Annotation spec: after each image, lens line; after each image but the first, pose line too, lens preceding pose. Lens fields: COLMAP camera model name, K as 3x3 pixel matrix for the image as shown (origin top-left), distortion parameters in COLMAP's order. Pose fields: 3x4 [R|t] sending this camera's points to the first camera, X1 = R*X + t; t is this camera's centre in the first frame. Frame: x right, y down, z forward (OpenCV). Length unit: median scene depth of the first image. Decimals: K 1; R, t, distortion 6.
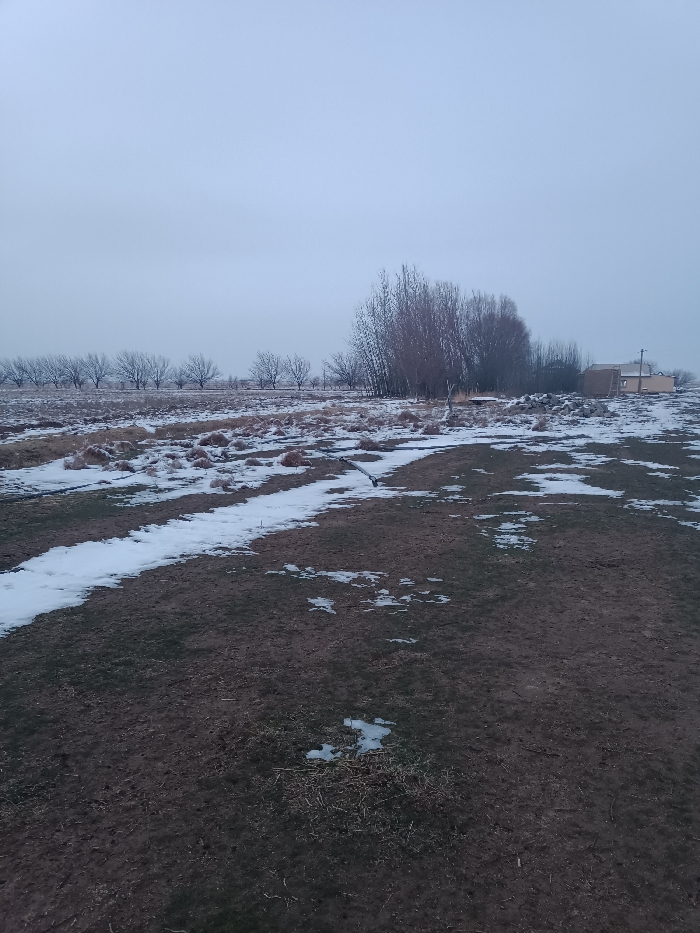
lens RADIAL K [[677.6, 0, 356.6], [0, 677.6, 469.0], [0, 0, 1]] dist [0.061854, -0.043203]
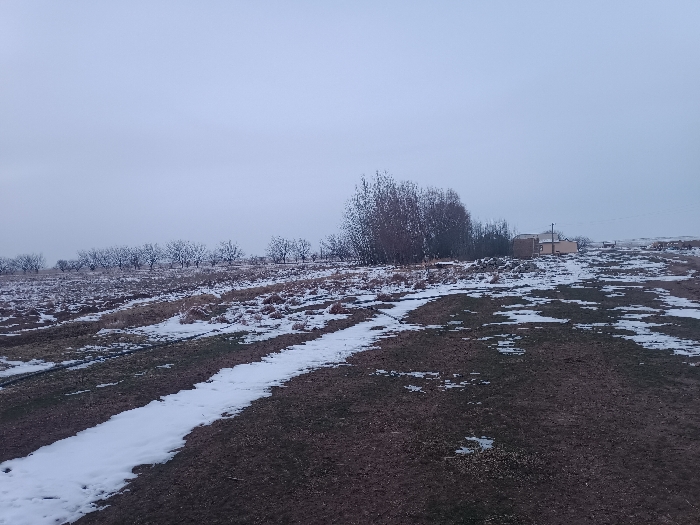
lens RADIAL K [[508.4, 0, 355.0], [0, 508.4, 259.5], [0, 0, 1]] dist [0.061854, -0.043203]
pose [[0.998702, -0.044799, 0.024251, -0.063278], [0.047350, 0.991938, -0.117546, 0.007784], [-0.018789, 0.118542, 0.992771, -0.081452]]
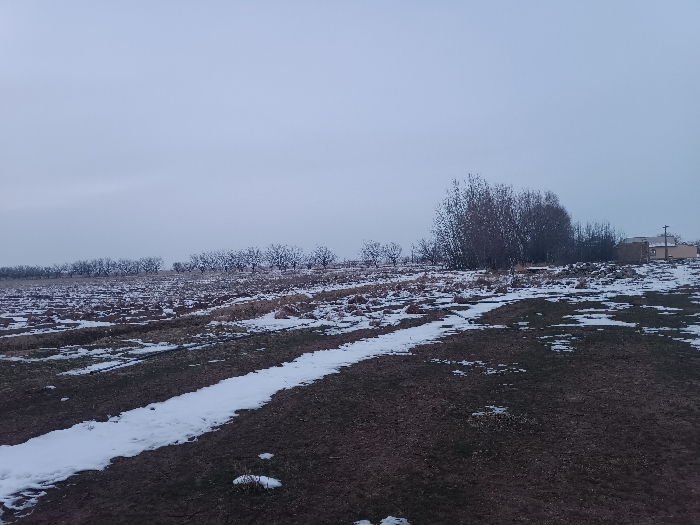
lens RADIAL K [[508.4, 0, 355.0], [0, 508.4, 259.5], [0, 0, 1]] dist [0.061854, -0.043203]
pose [[0.986957, -0.039664, -0.156021, -0.031209], [0.019092, 0.991171, -0.131206, 0.018871], [0.159848, 0.126516, 0.979001, -0.157966]]
